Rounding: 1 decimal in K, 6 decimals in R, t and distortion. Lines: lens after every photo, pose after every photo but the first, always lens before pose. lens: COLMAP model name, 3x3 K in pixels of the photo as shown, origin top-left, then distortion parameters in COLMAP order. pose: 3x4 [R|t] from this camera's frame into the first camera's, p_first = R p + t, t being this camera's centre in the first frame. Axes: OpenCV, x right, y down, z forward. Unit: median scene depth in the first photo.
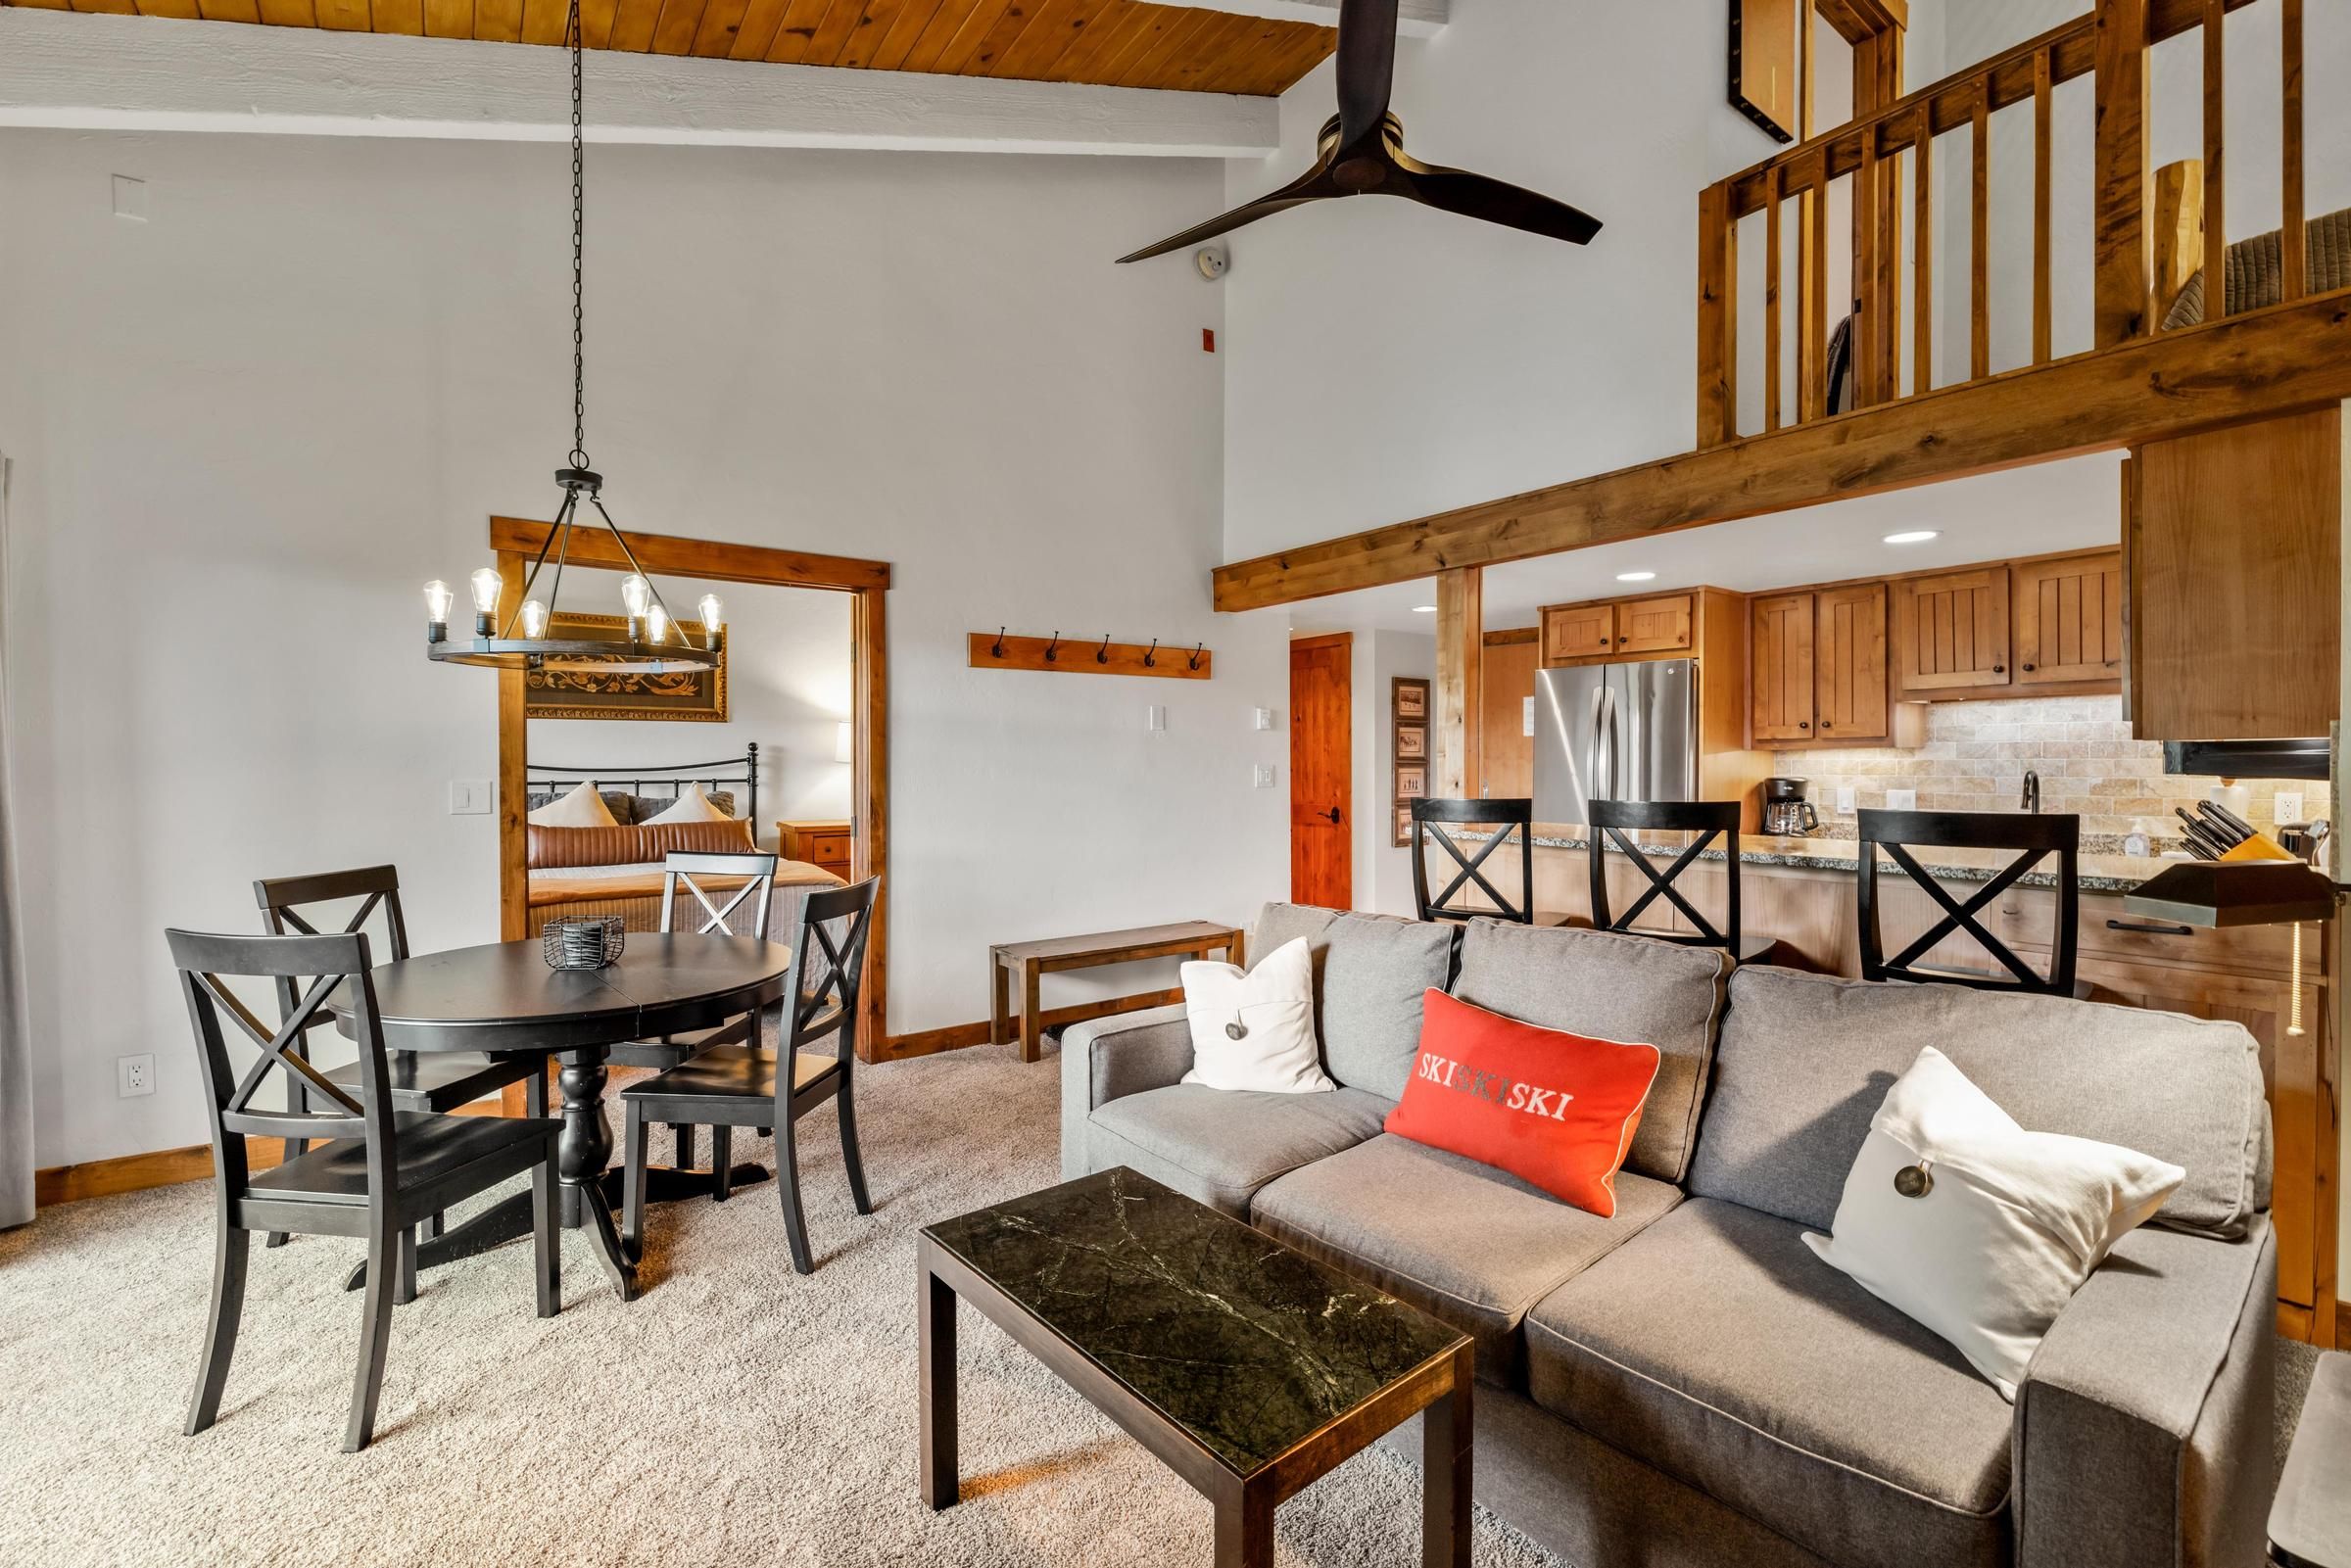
lens RADIAL K [[1021.1, 0, 1182.5], [0, 1021.1, 771.4], [0, 0, 1]] dist [0.000632, 0.000132]
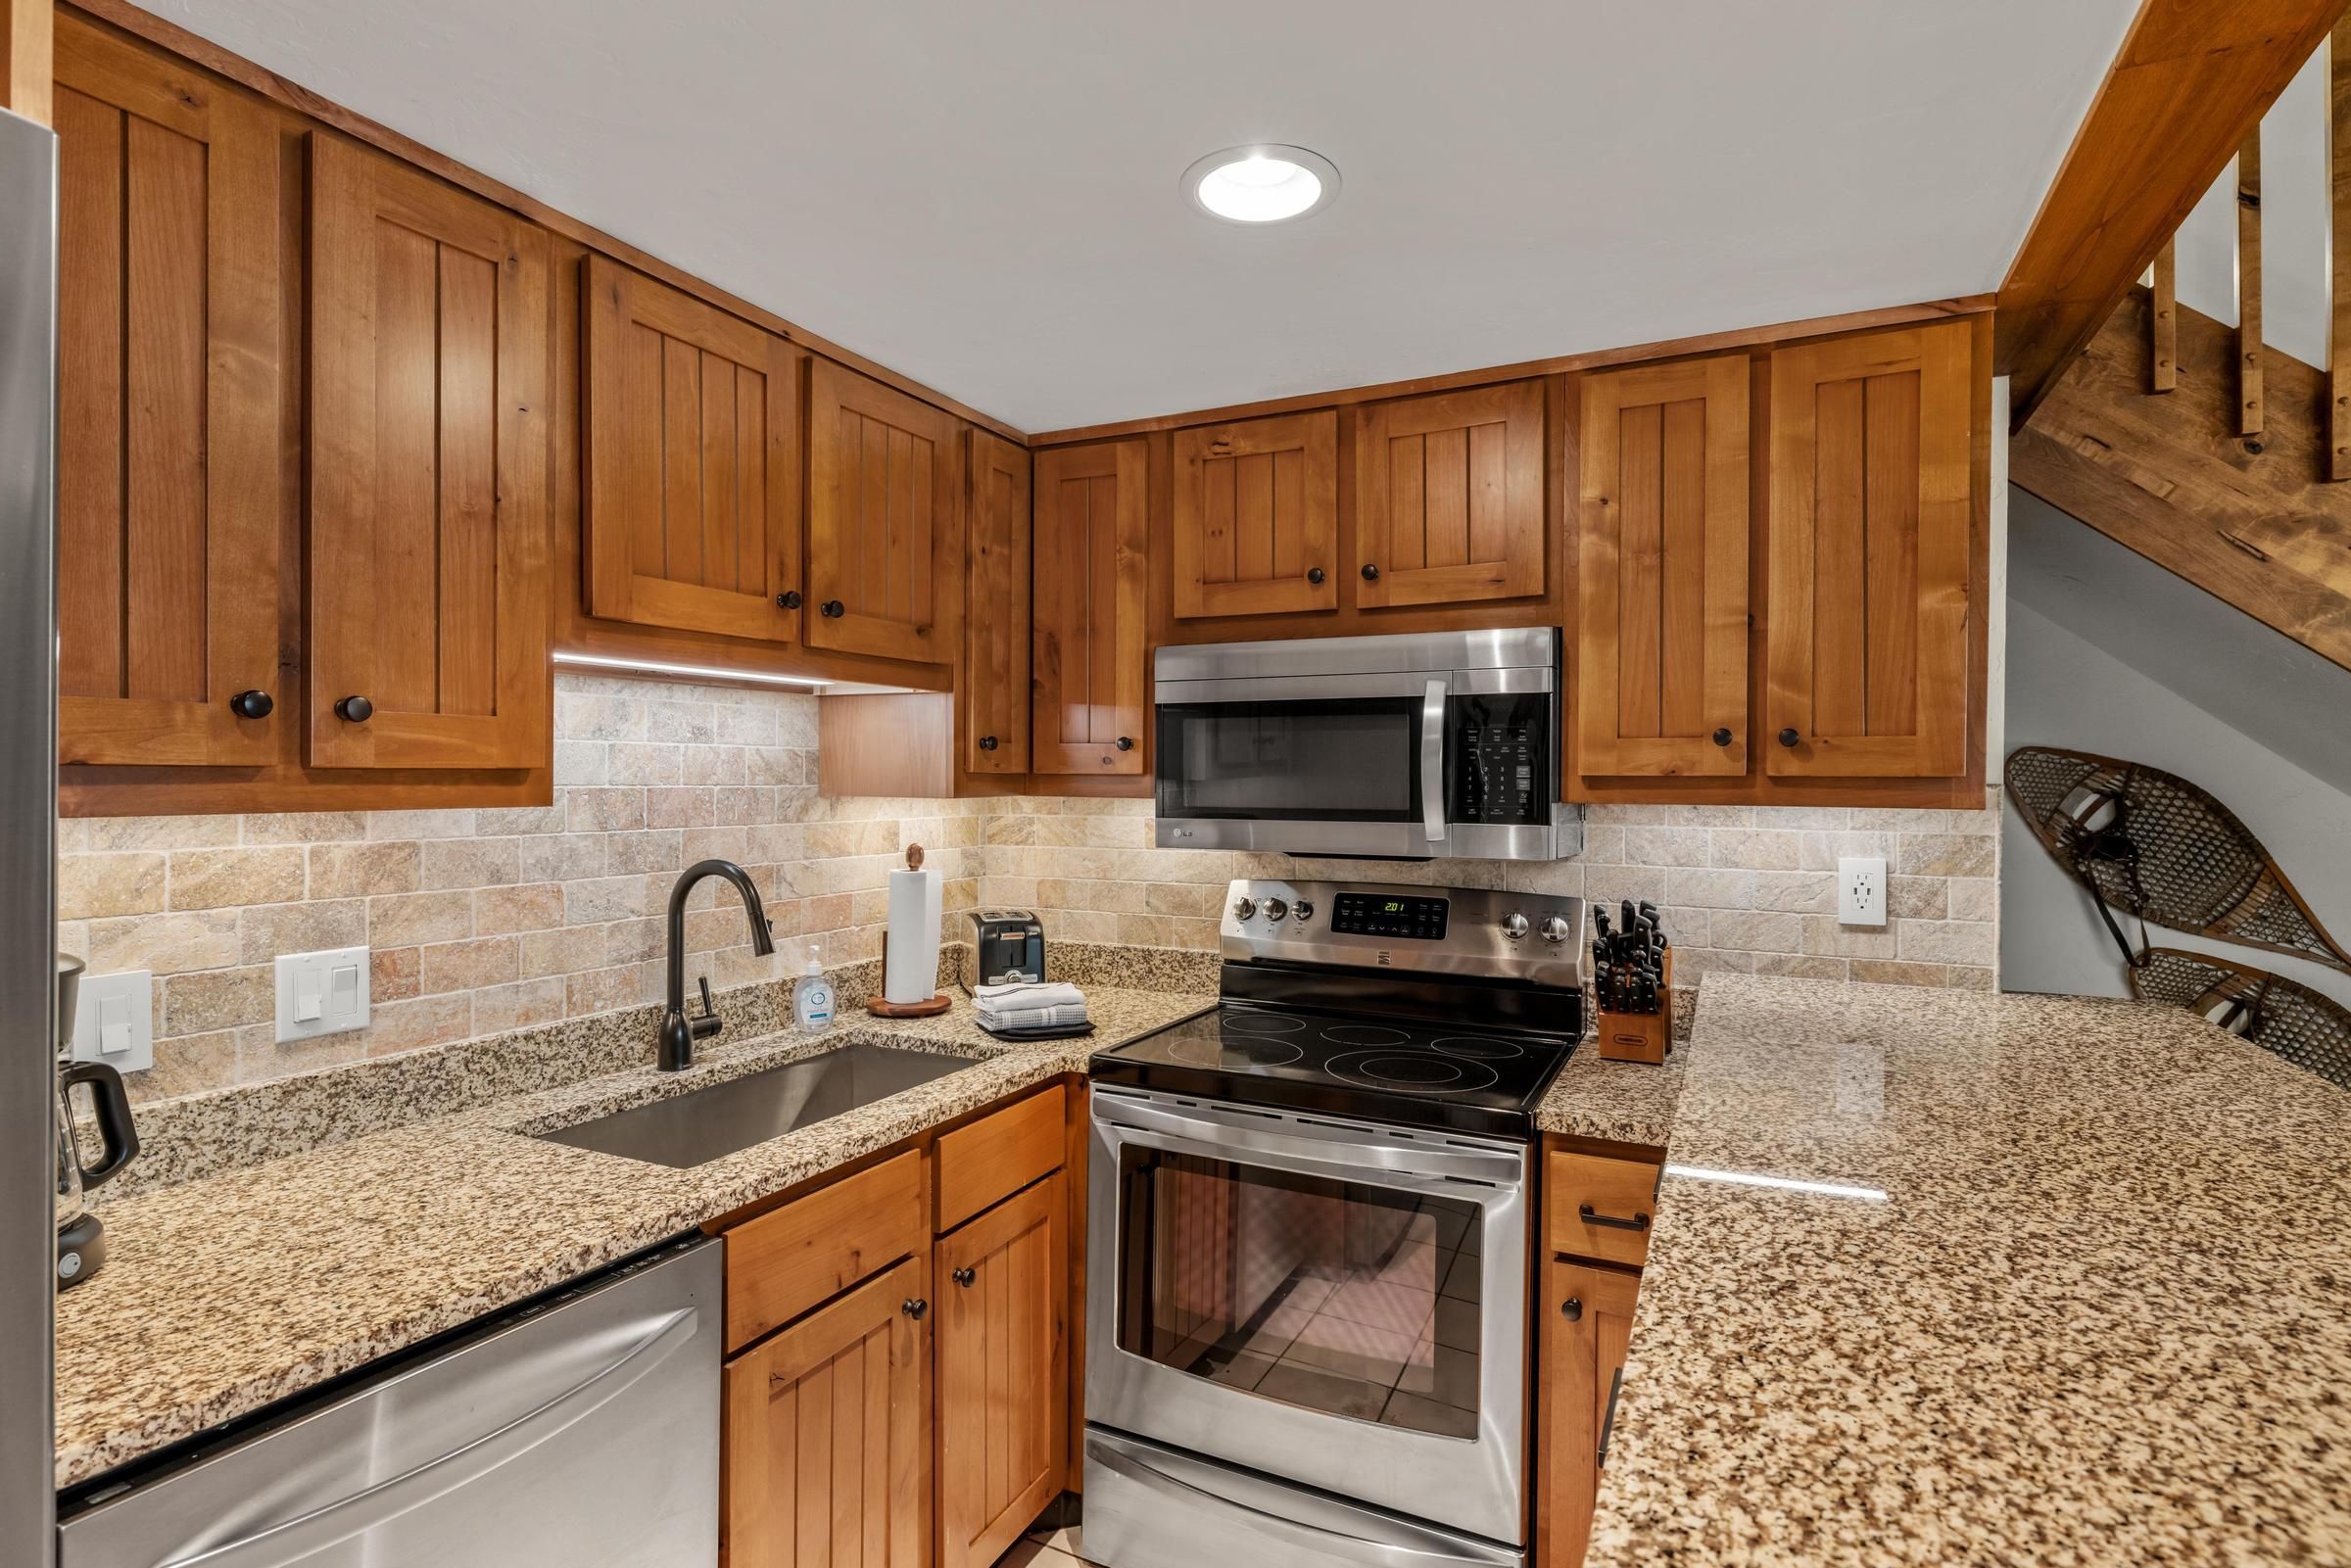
lens RADIAL K [[1169.5, 0, 1182.7], [0, 1169.5, 786.1], [0, 0, 1]] dist [0.003070, -0.000609]
pose [[-0.458481, -0.003111, 0.888699, 0.334561], [0.005797, 0.999962, 0.006491, -0.032212], [-0.888685, 0.008128, -0.458446, 1.050688]]
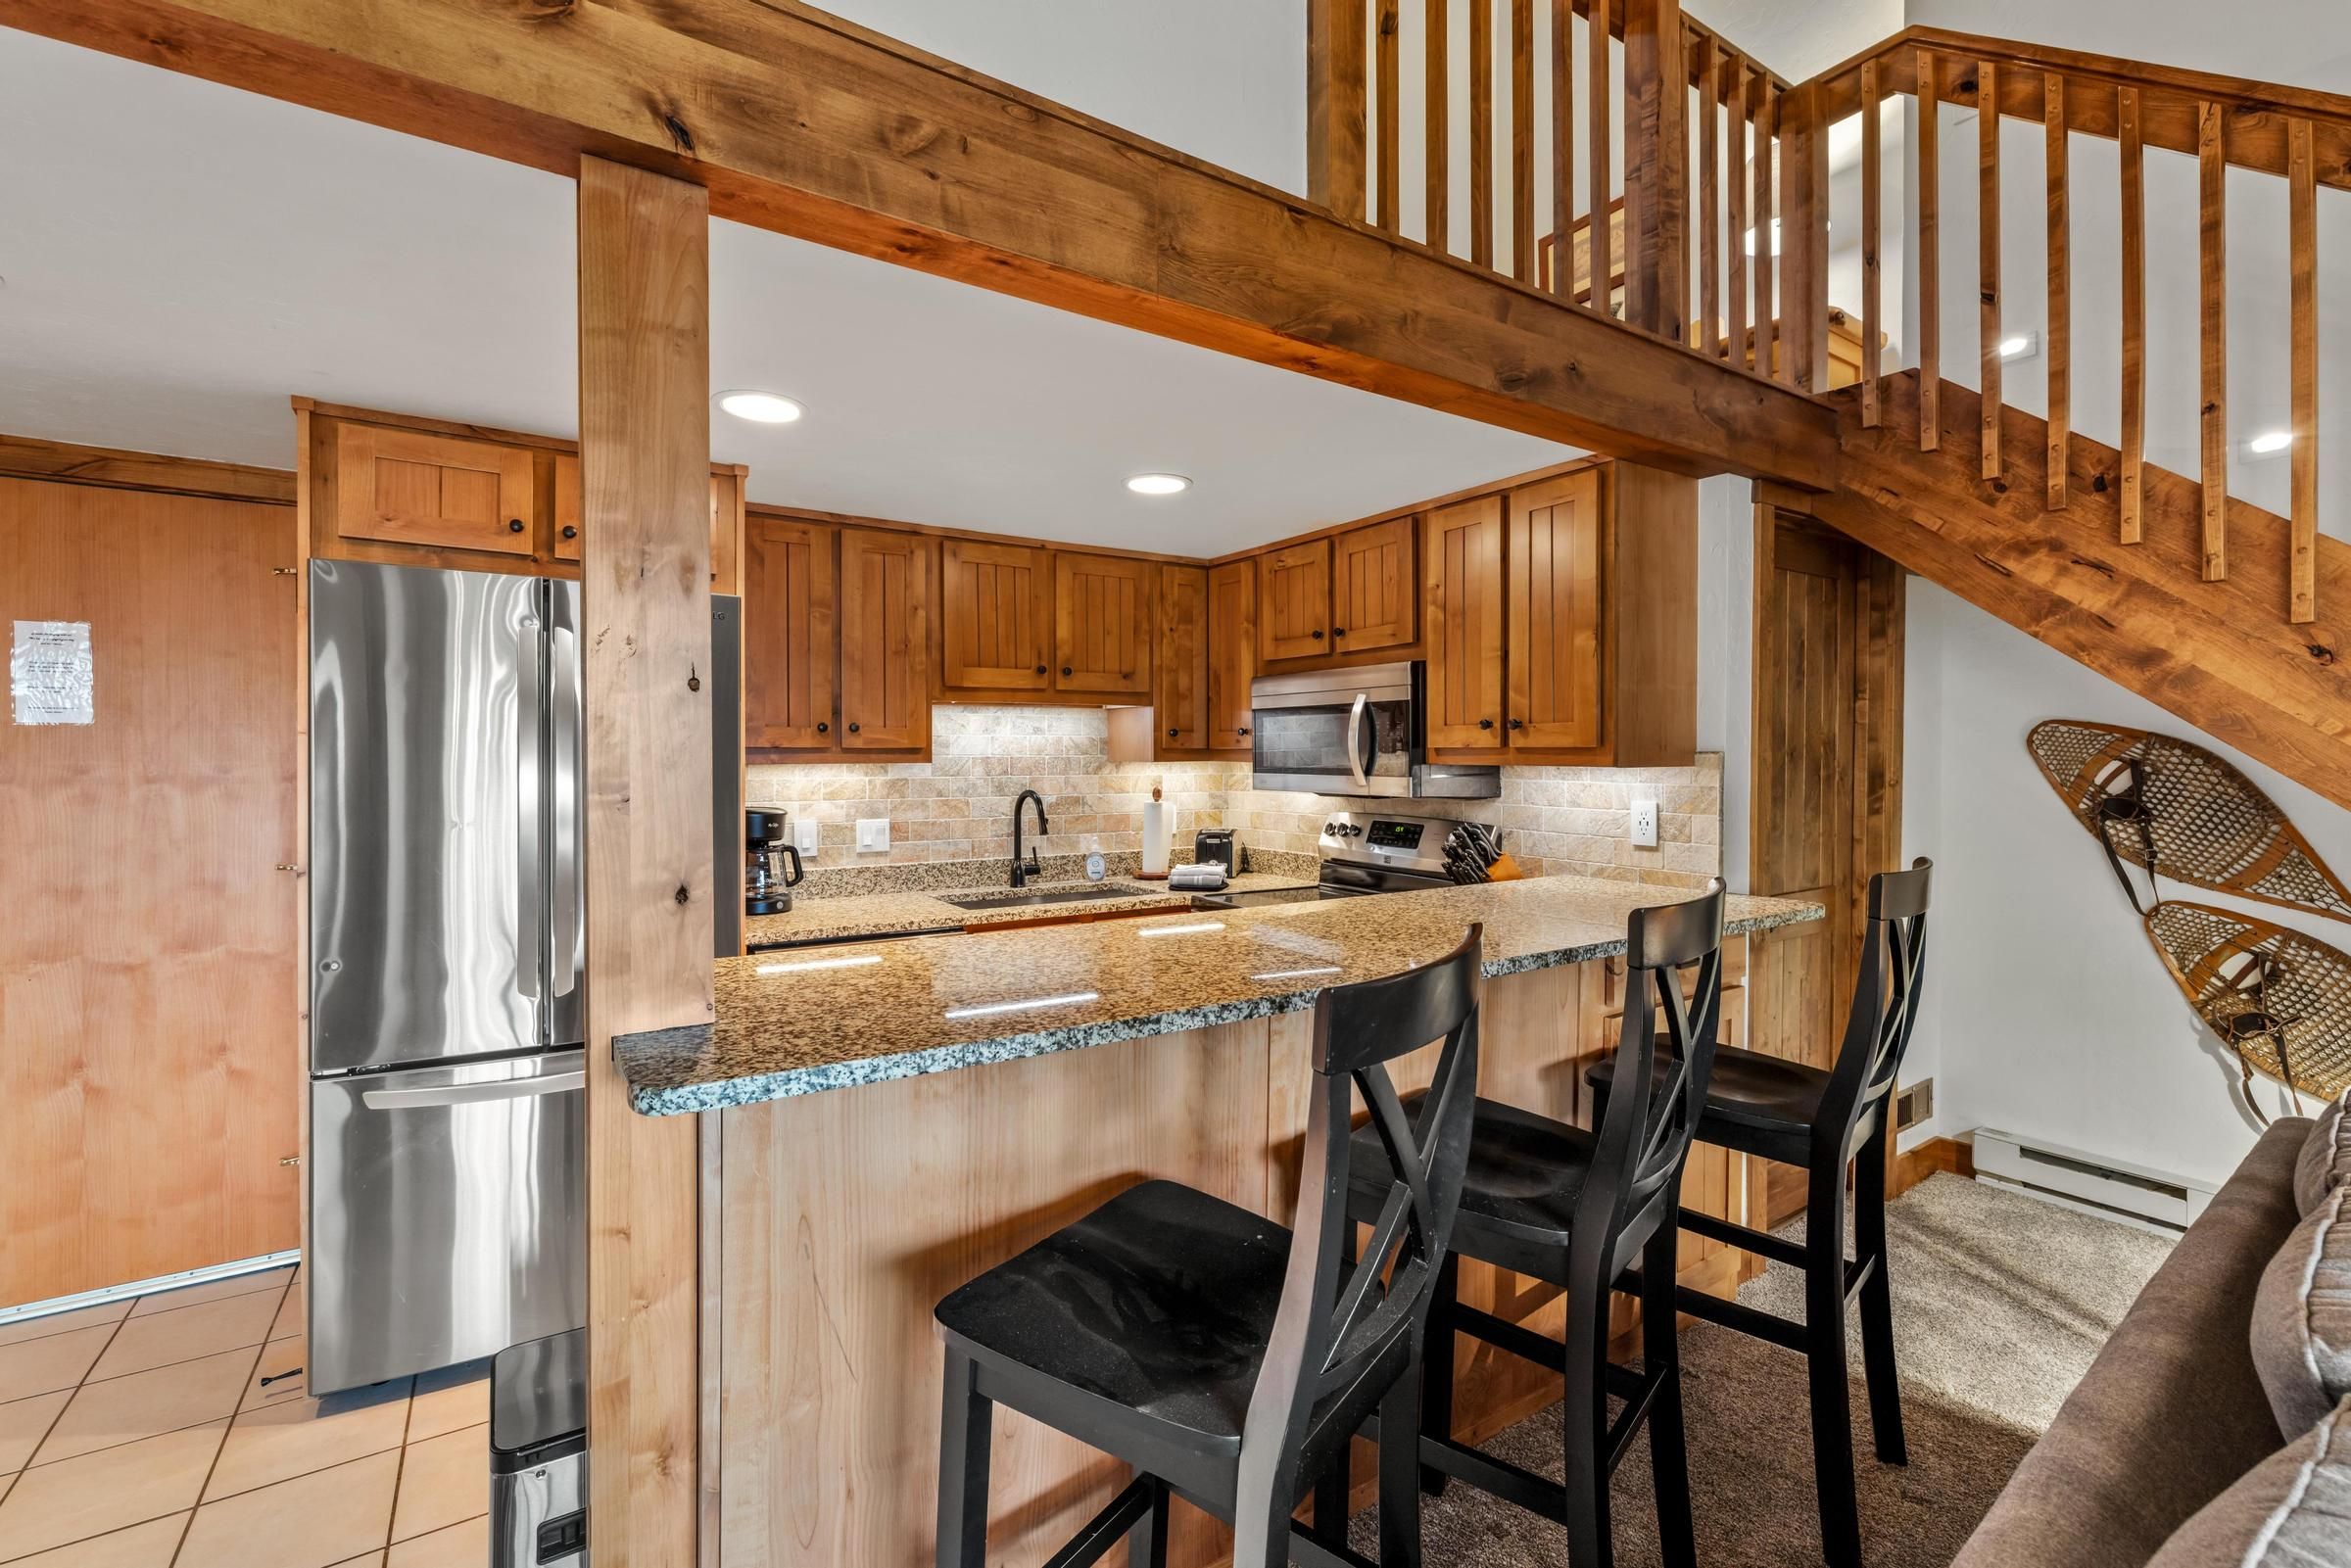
lens RADIAL K [[1021.1, 0, 1173.8], [0, 1021.1, 772.9], [0, 0, 1]] dist [0.000632, 0.000132]
pose [[0.062357, -0.014135, 0.997954, -0.026249], [0.008521, 0.999871, 0.013630, -0.026370], [-0.998018, 0.007653, 0.062469, 0.825586]]
